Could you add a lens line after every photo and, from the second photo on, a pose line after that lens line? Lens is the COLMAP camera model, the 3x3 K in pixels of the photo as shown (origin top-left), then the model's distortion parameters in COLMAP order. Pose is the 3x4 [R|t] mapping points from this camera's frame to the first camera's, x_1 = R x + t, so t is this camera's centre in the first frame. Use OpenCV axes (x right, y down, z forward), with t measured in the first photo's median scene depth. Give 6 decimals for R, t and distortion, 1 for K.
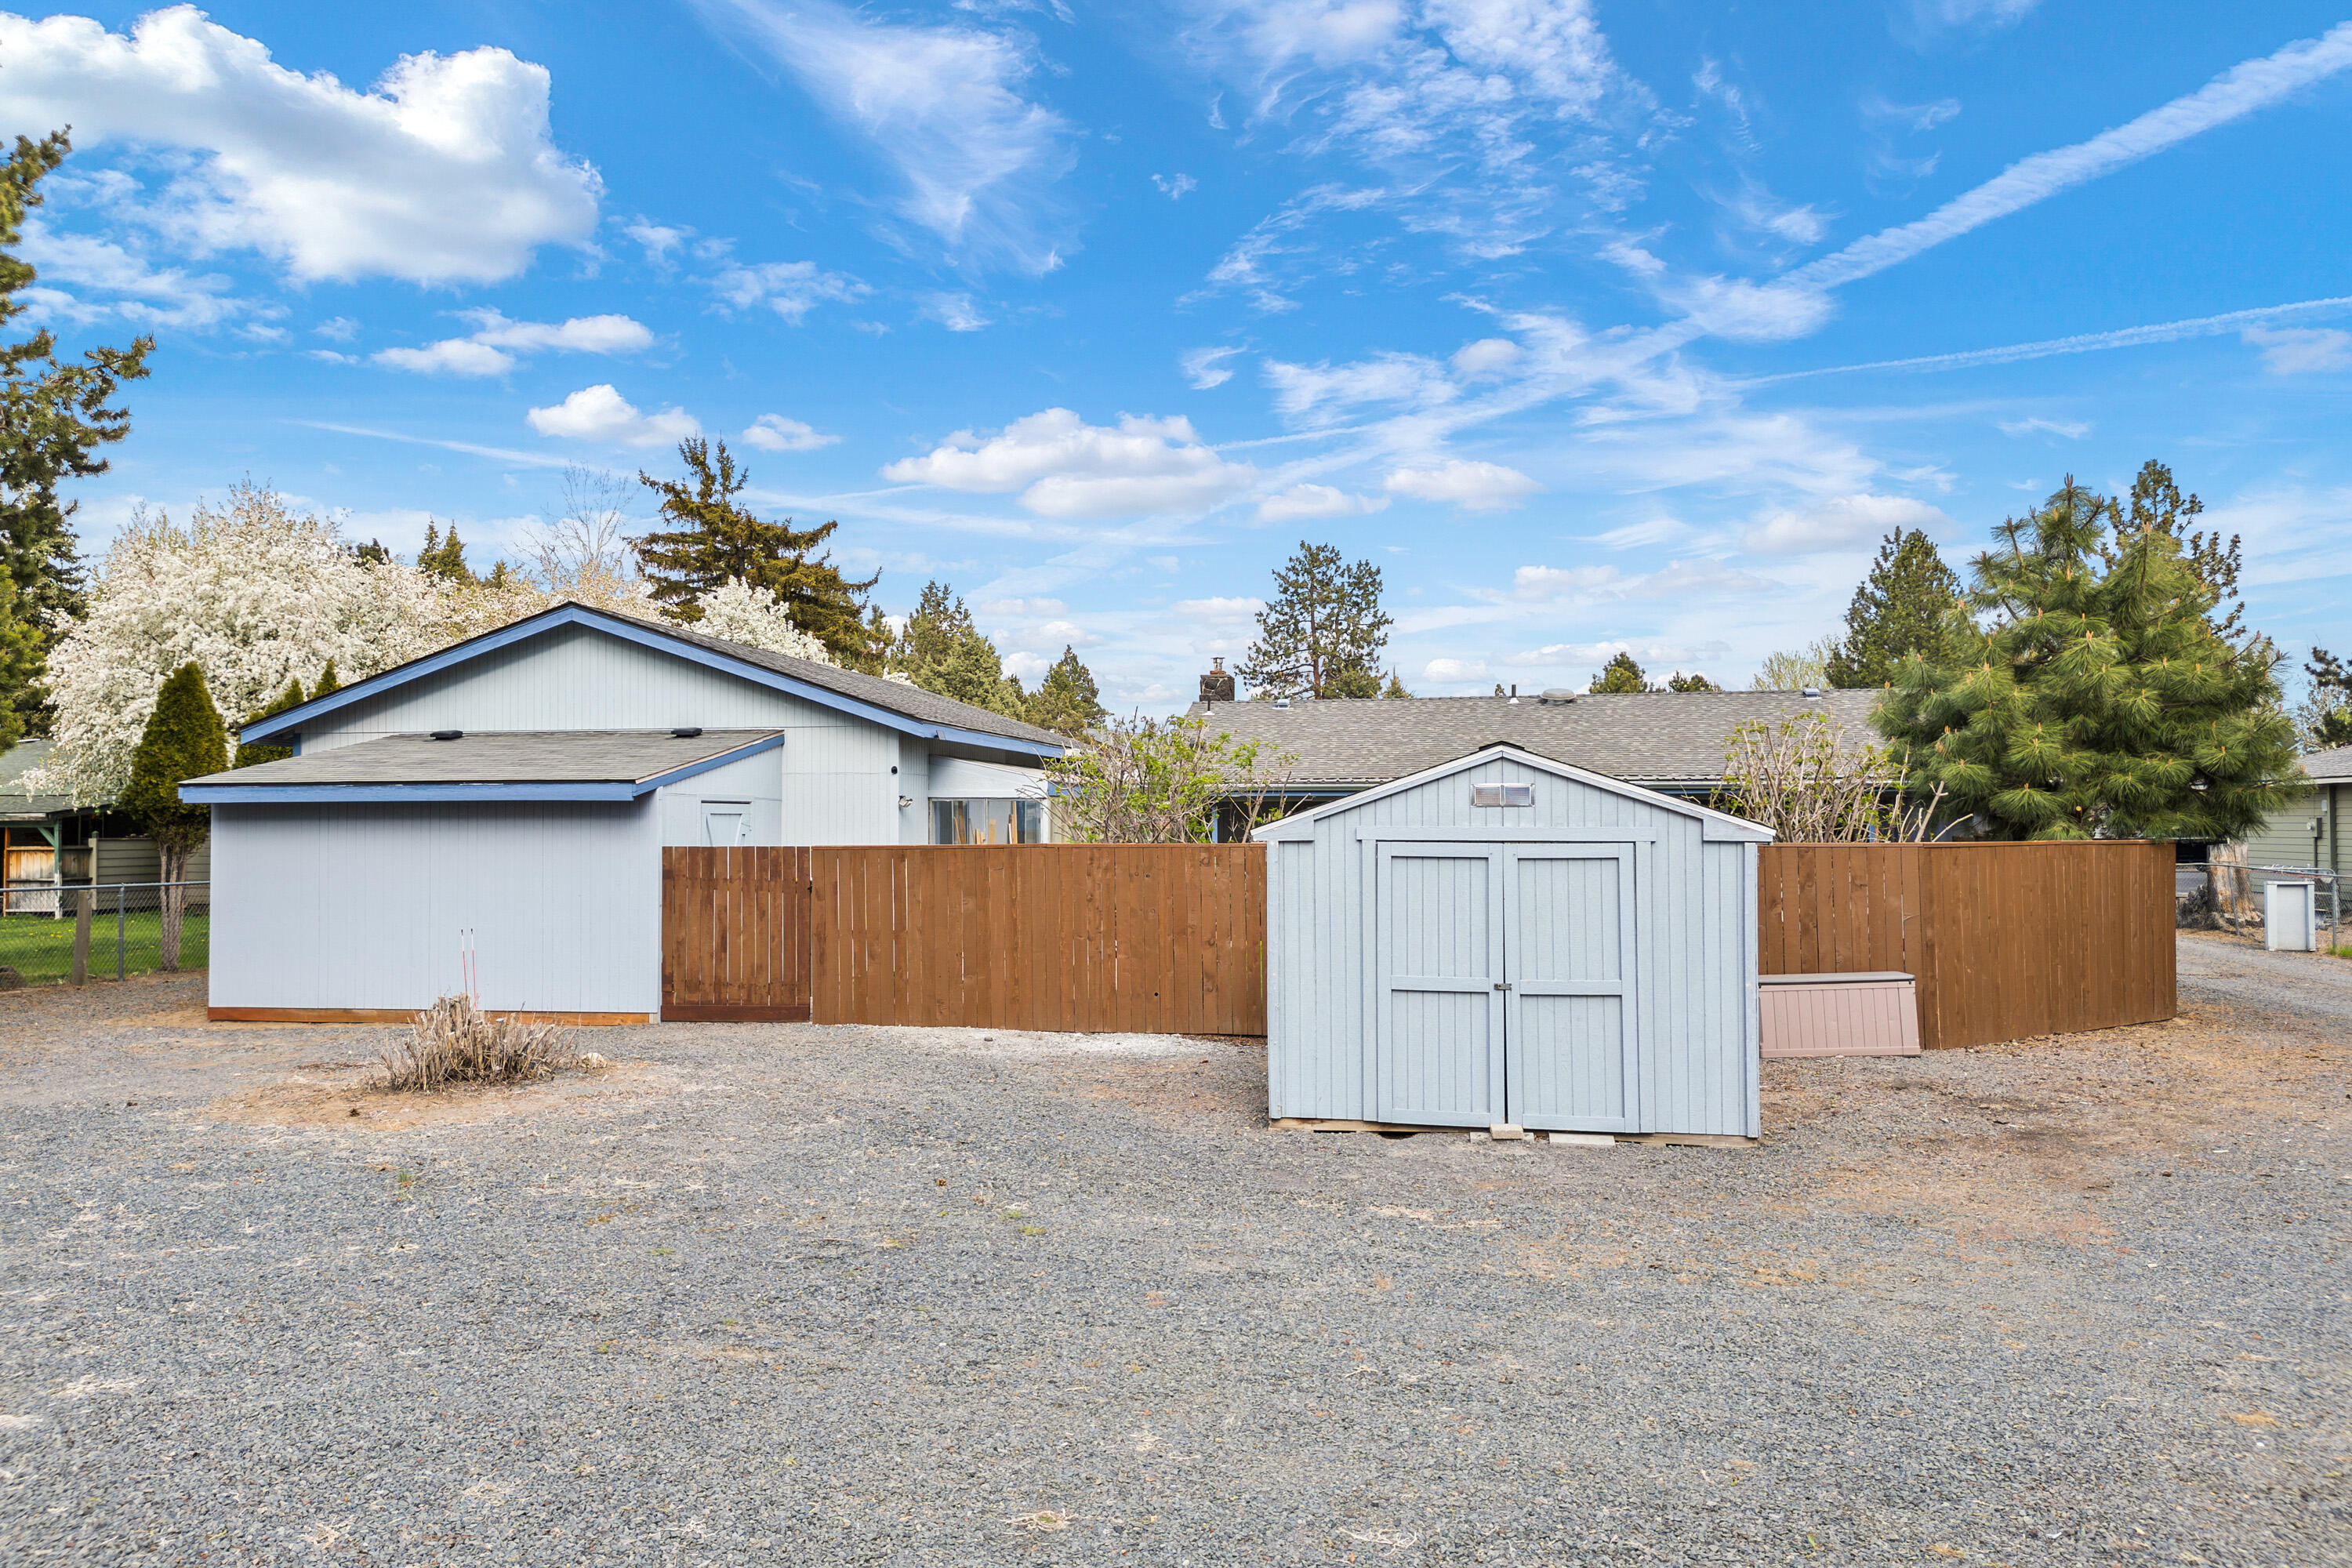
lens RADIAL K [[1672.3, 0, 1186.0], [0, 1672.3, 787.7], [0, 0, 1]] dist [0.138233, -0.173178]
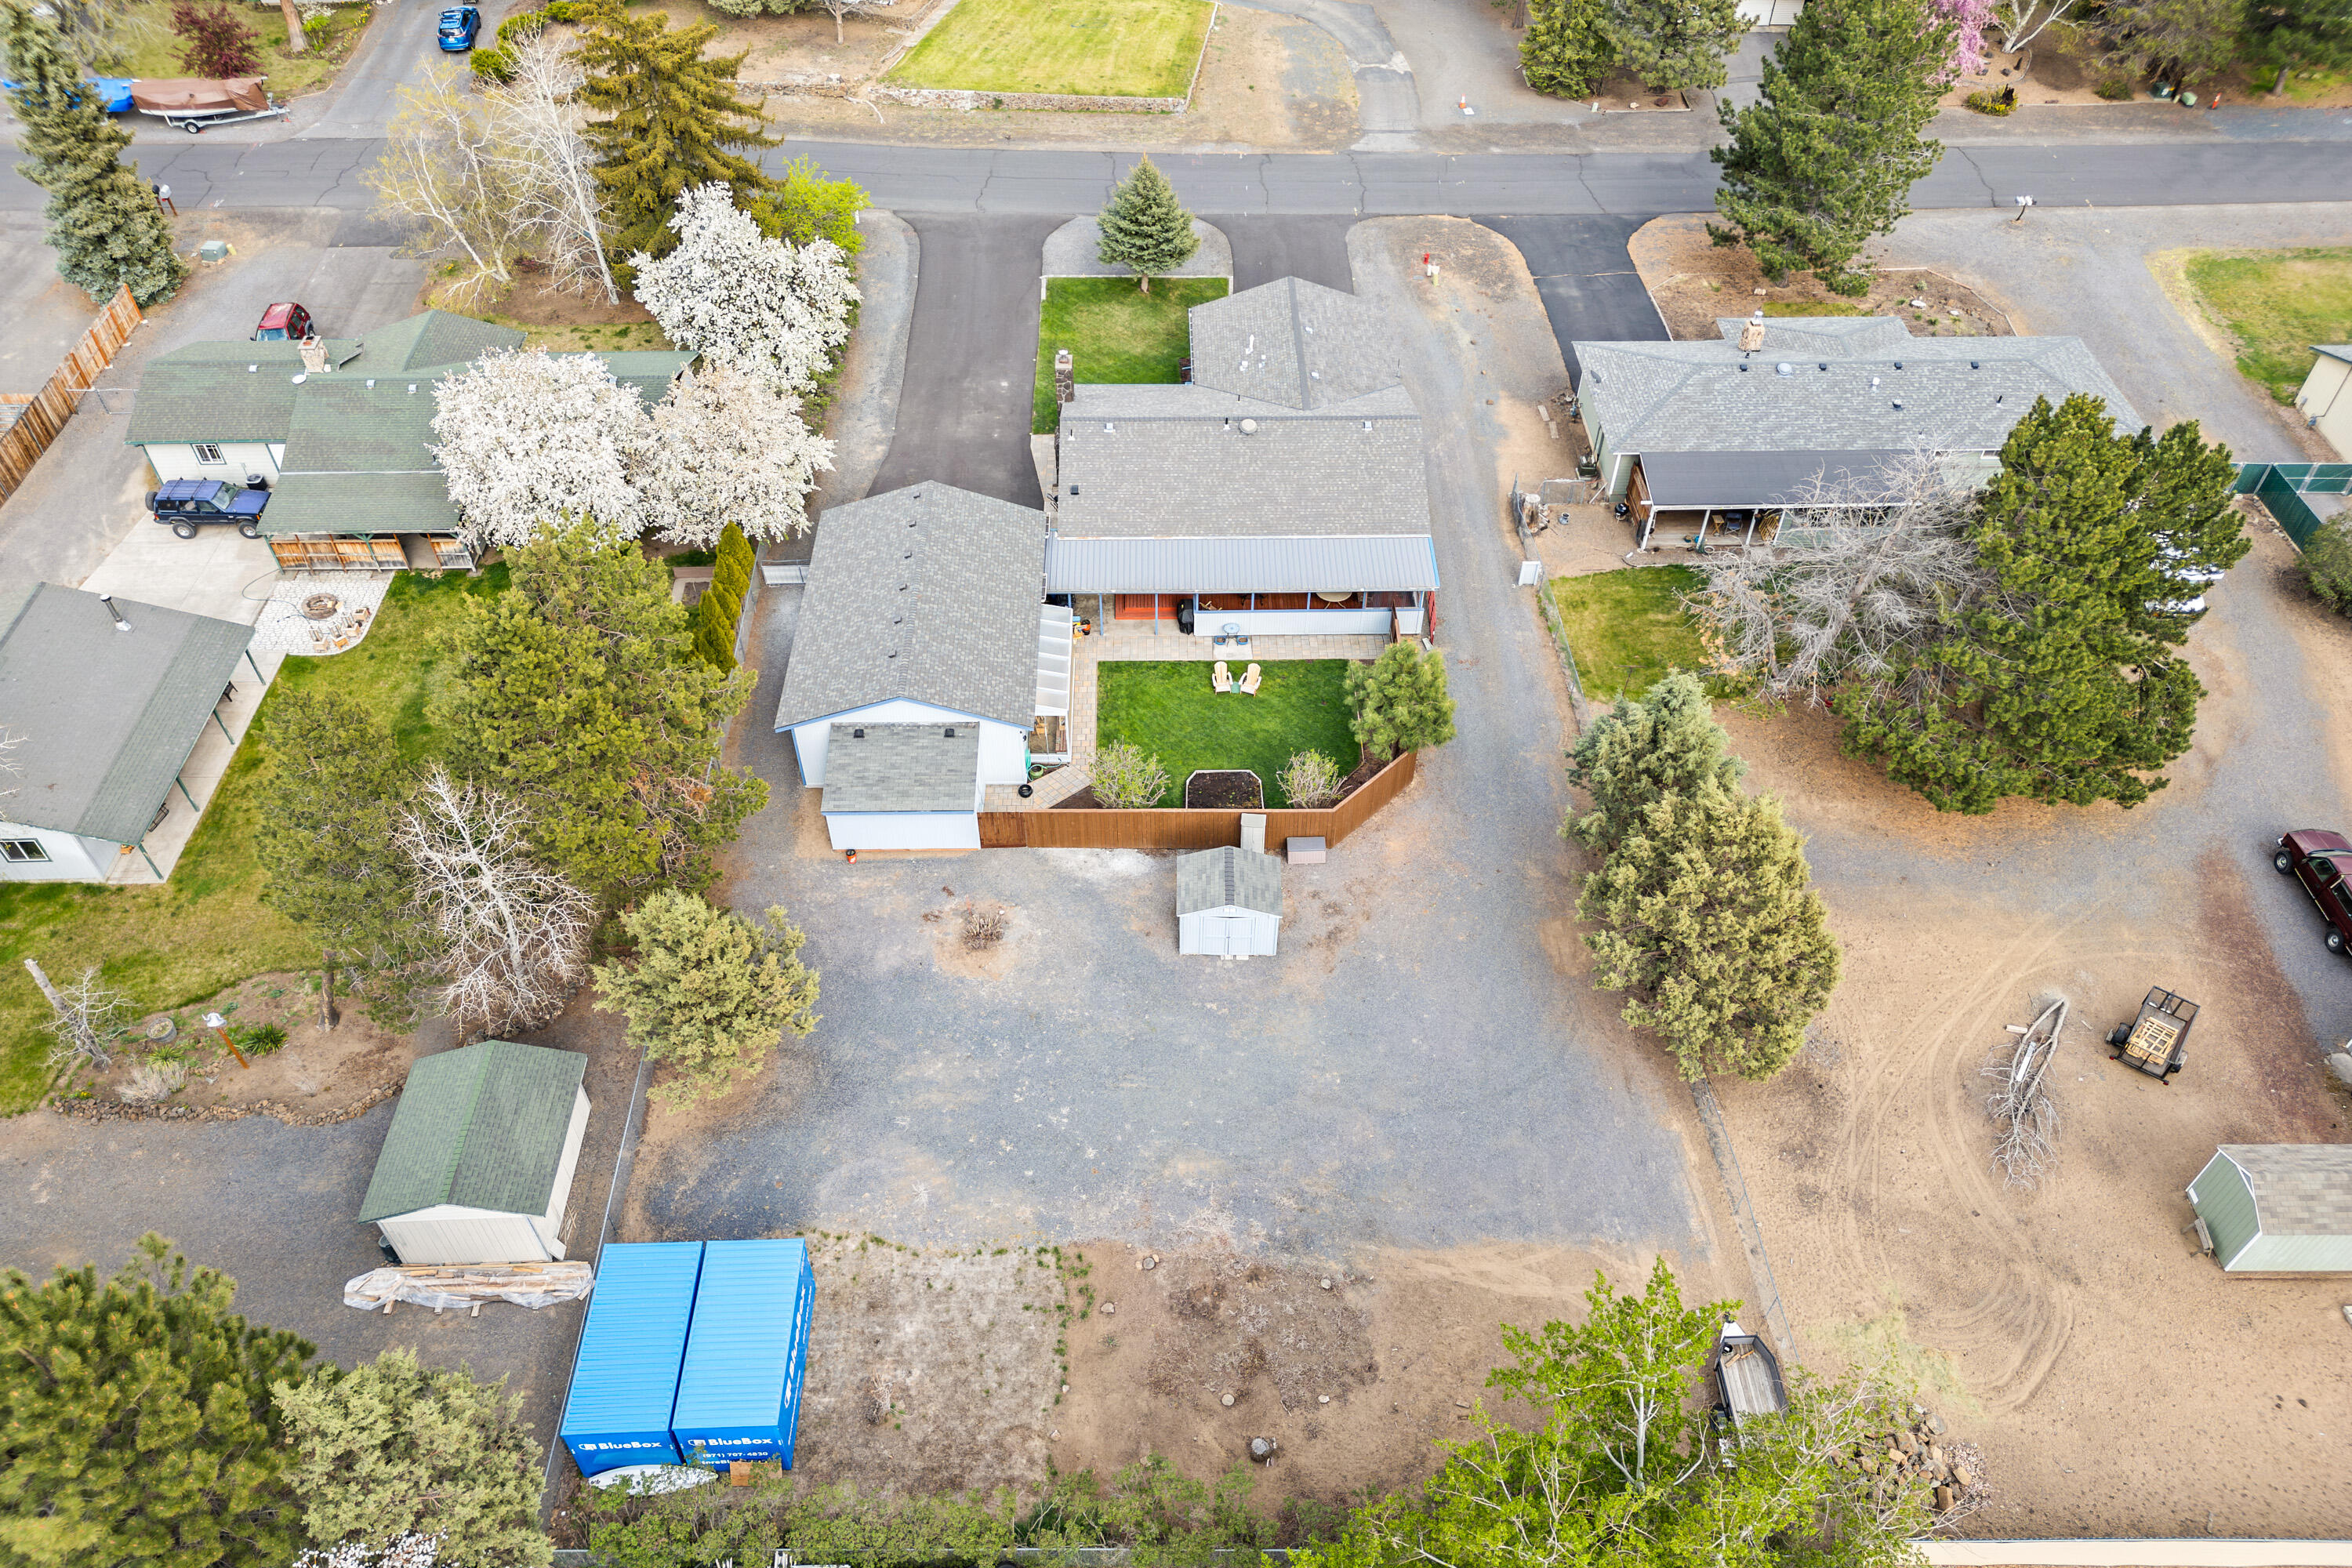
lens RADIAL K [[1672.3, 0, 1186.0], [0, 1672.3, 787.7], [0, 0, 1]] dist [0.138233, -0.173178]
pose [[0.982422, -0.125865, 0.137858, -0.354375], [-0.014260, 0.685742, 0.727705, -2.396522], [-0.186127, -0.716879, 0.671894, -1.247813]]
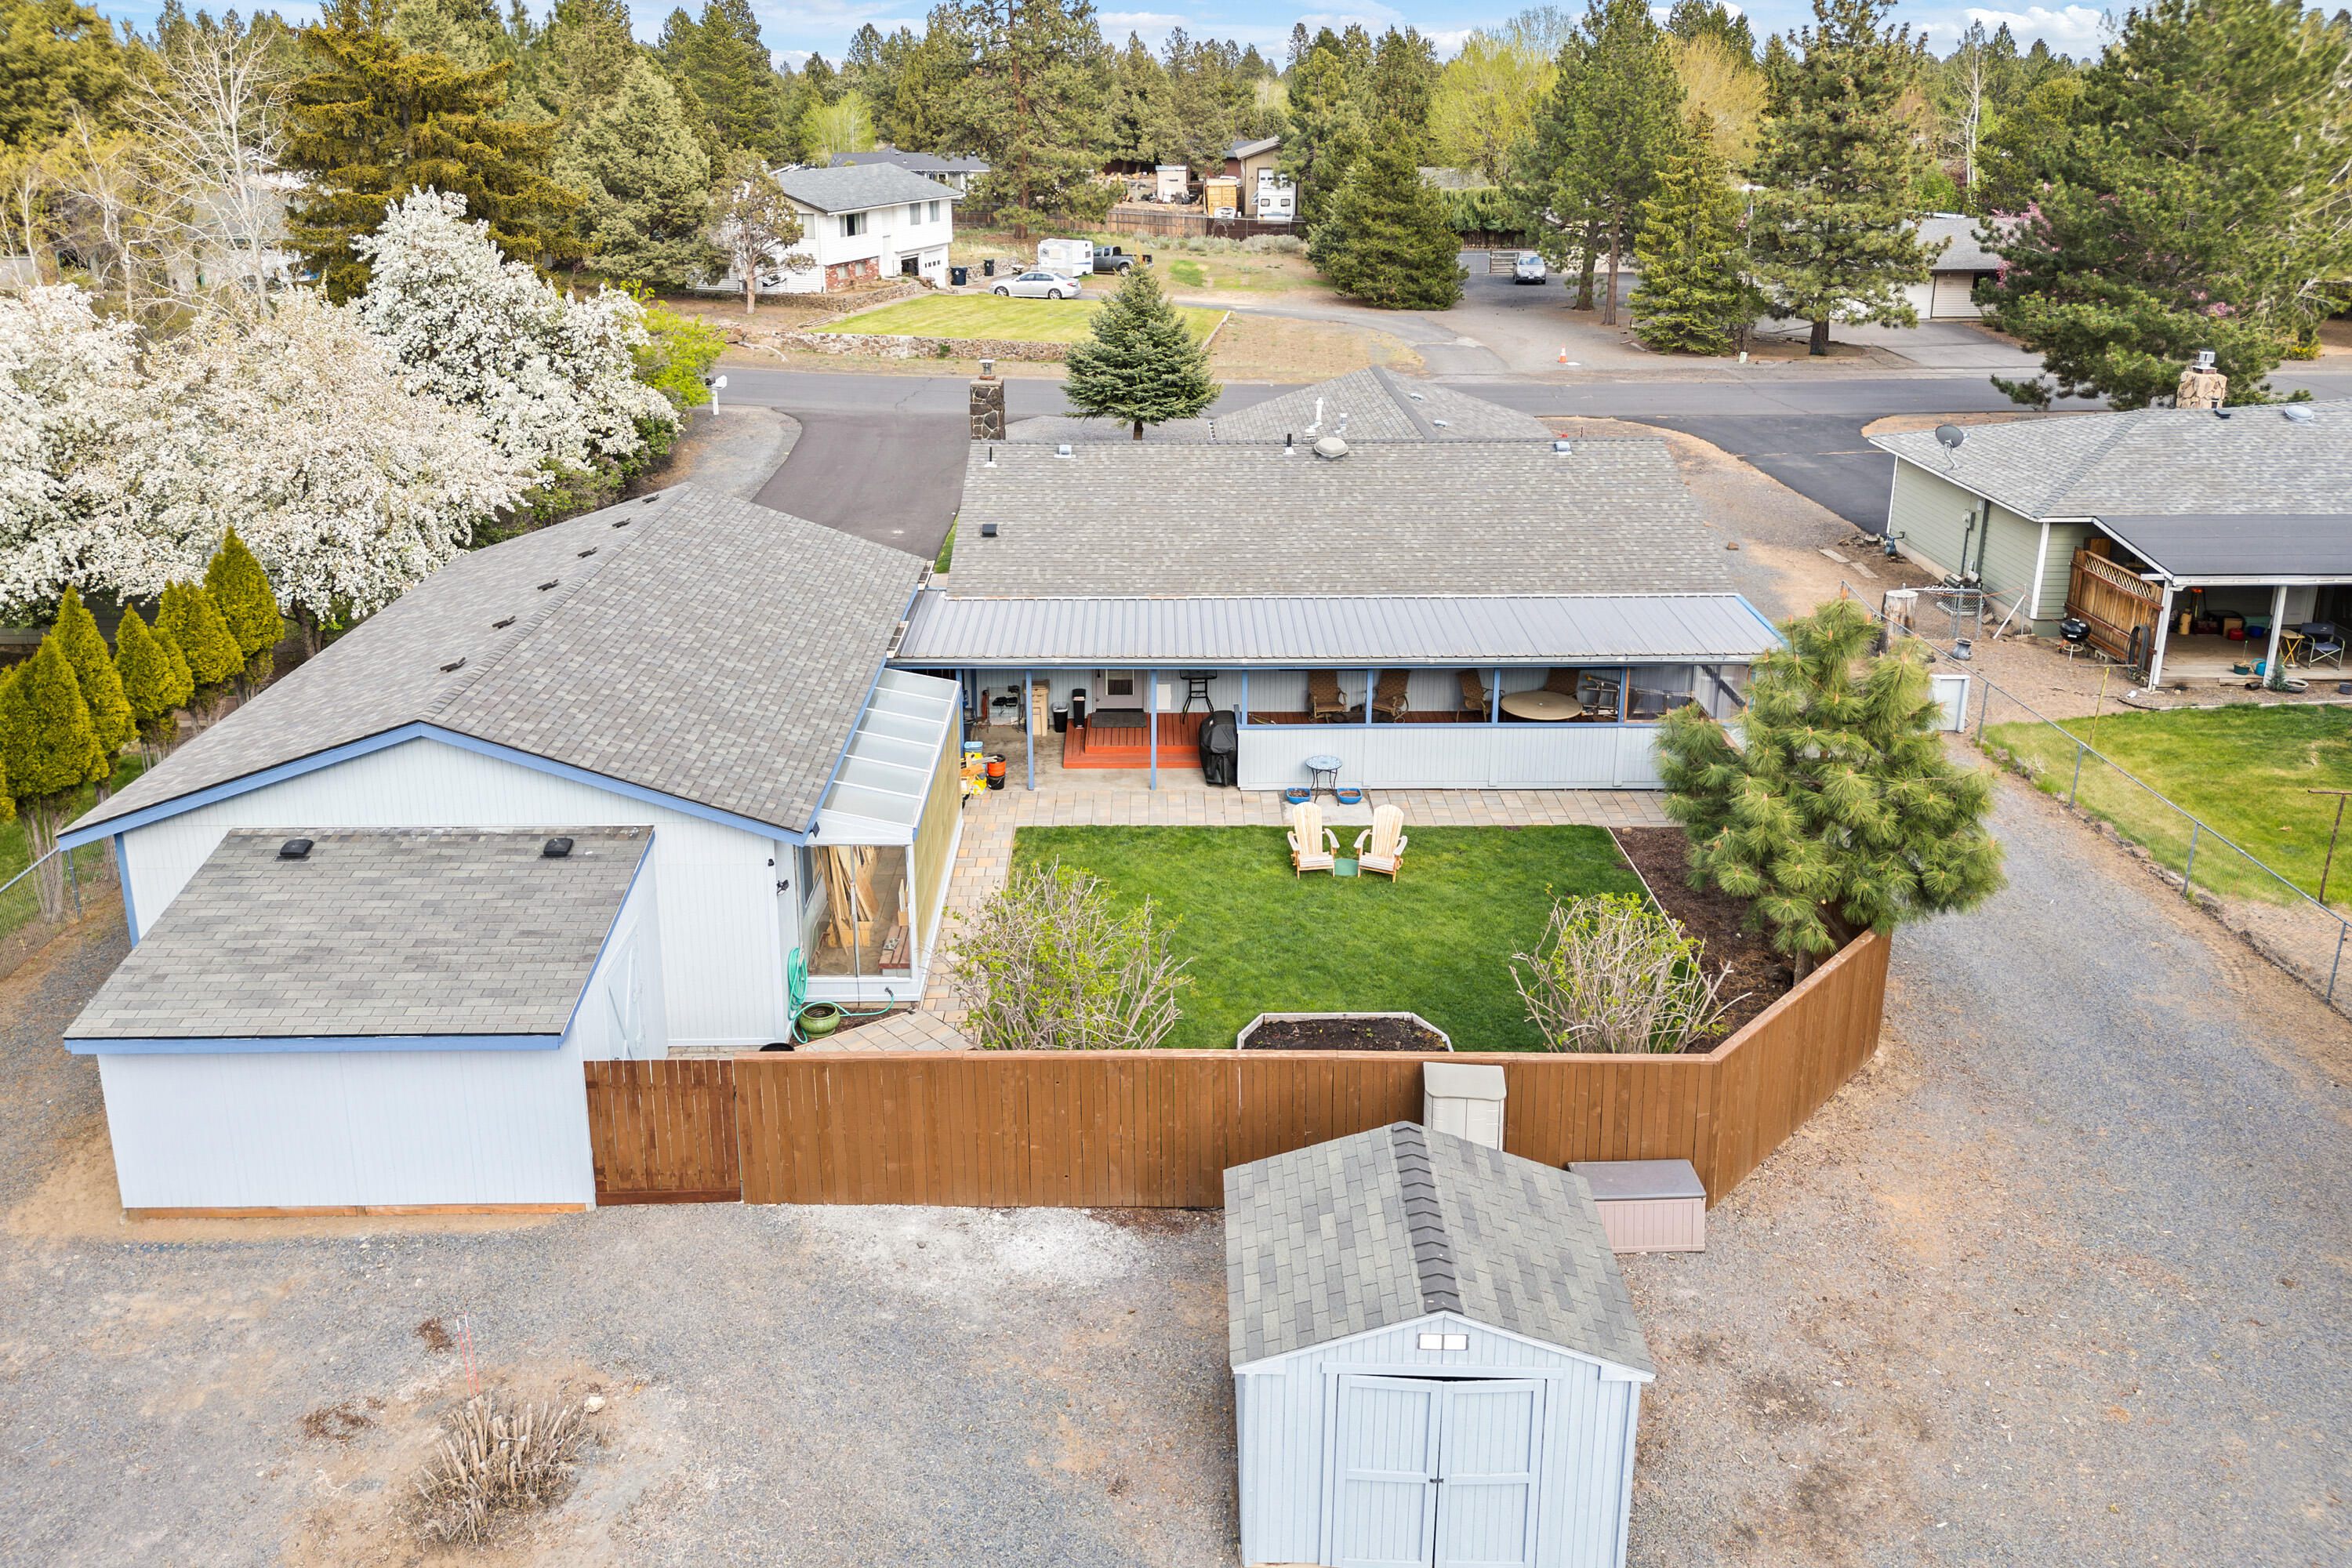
lens RADIAL K [[1730.0, 0, 1161.2], [0, 1730.0, 540.9], [0, 0, 1]] dist [0.074334, -0.072304]
pose [[0.984176, -0.043293, 0.171822, -0.130555], [-0.007591, 0.958502, 0.284984, -0.585336], [-0.177029, -0.281779, 0.943006, 0.007864]]
